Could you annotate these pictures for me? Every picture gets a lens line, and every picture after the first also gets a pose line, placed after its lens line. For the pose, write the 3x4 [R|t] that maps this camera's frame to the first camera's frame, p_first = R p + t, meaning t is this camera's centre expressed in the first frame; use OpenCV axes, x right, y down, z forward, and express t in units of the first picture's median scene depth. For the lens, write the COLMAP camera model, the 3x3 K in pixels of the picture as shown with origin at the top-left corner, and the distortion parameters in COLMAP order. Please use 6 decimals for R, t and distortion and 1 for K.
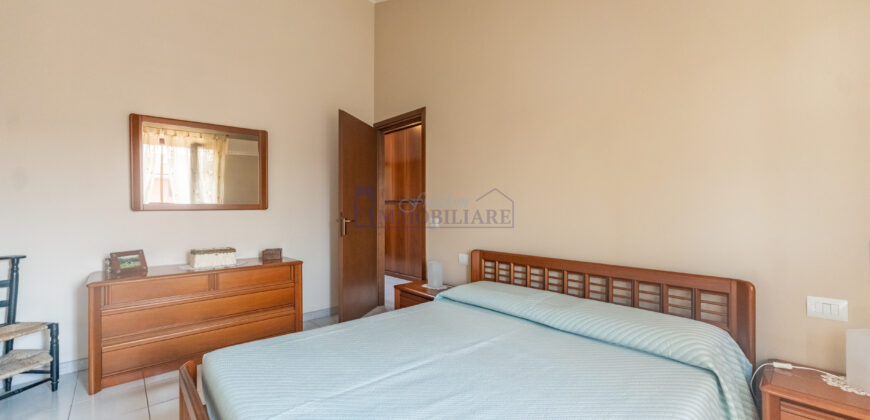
lens RADIAL K [[344.7, 0, 436.6], [0, 344.7, 211.2], [0, 0, 1]] dist [-0.001632, -0.000119]
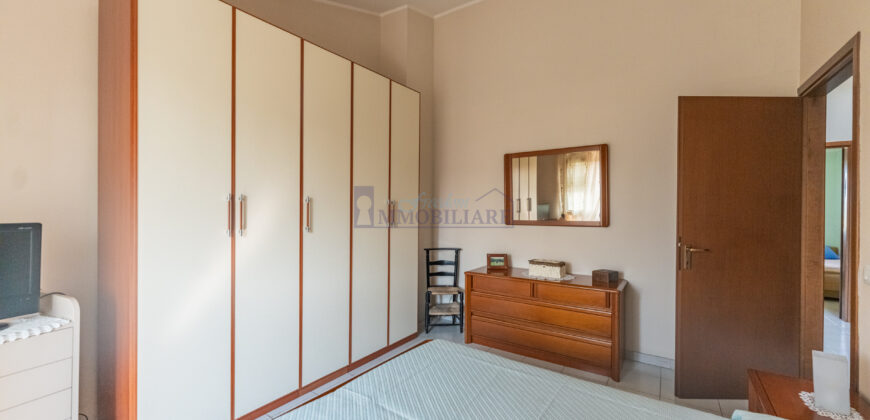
lens RADIAL K [[344.7, 0, 436.6], [0, 344.7, 211.2], [0, 0, 1]] dist [-0.001632, -0.000119]
pose [[0.184853, 0.008307, -0.982731, 0.407930], [-0.011885, 0.999910, 0.006217, -0.058737], [0.982694, 0.010531, 0.184935, 0.469479]]
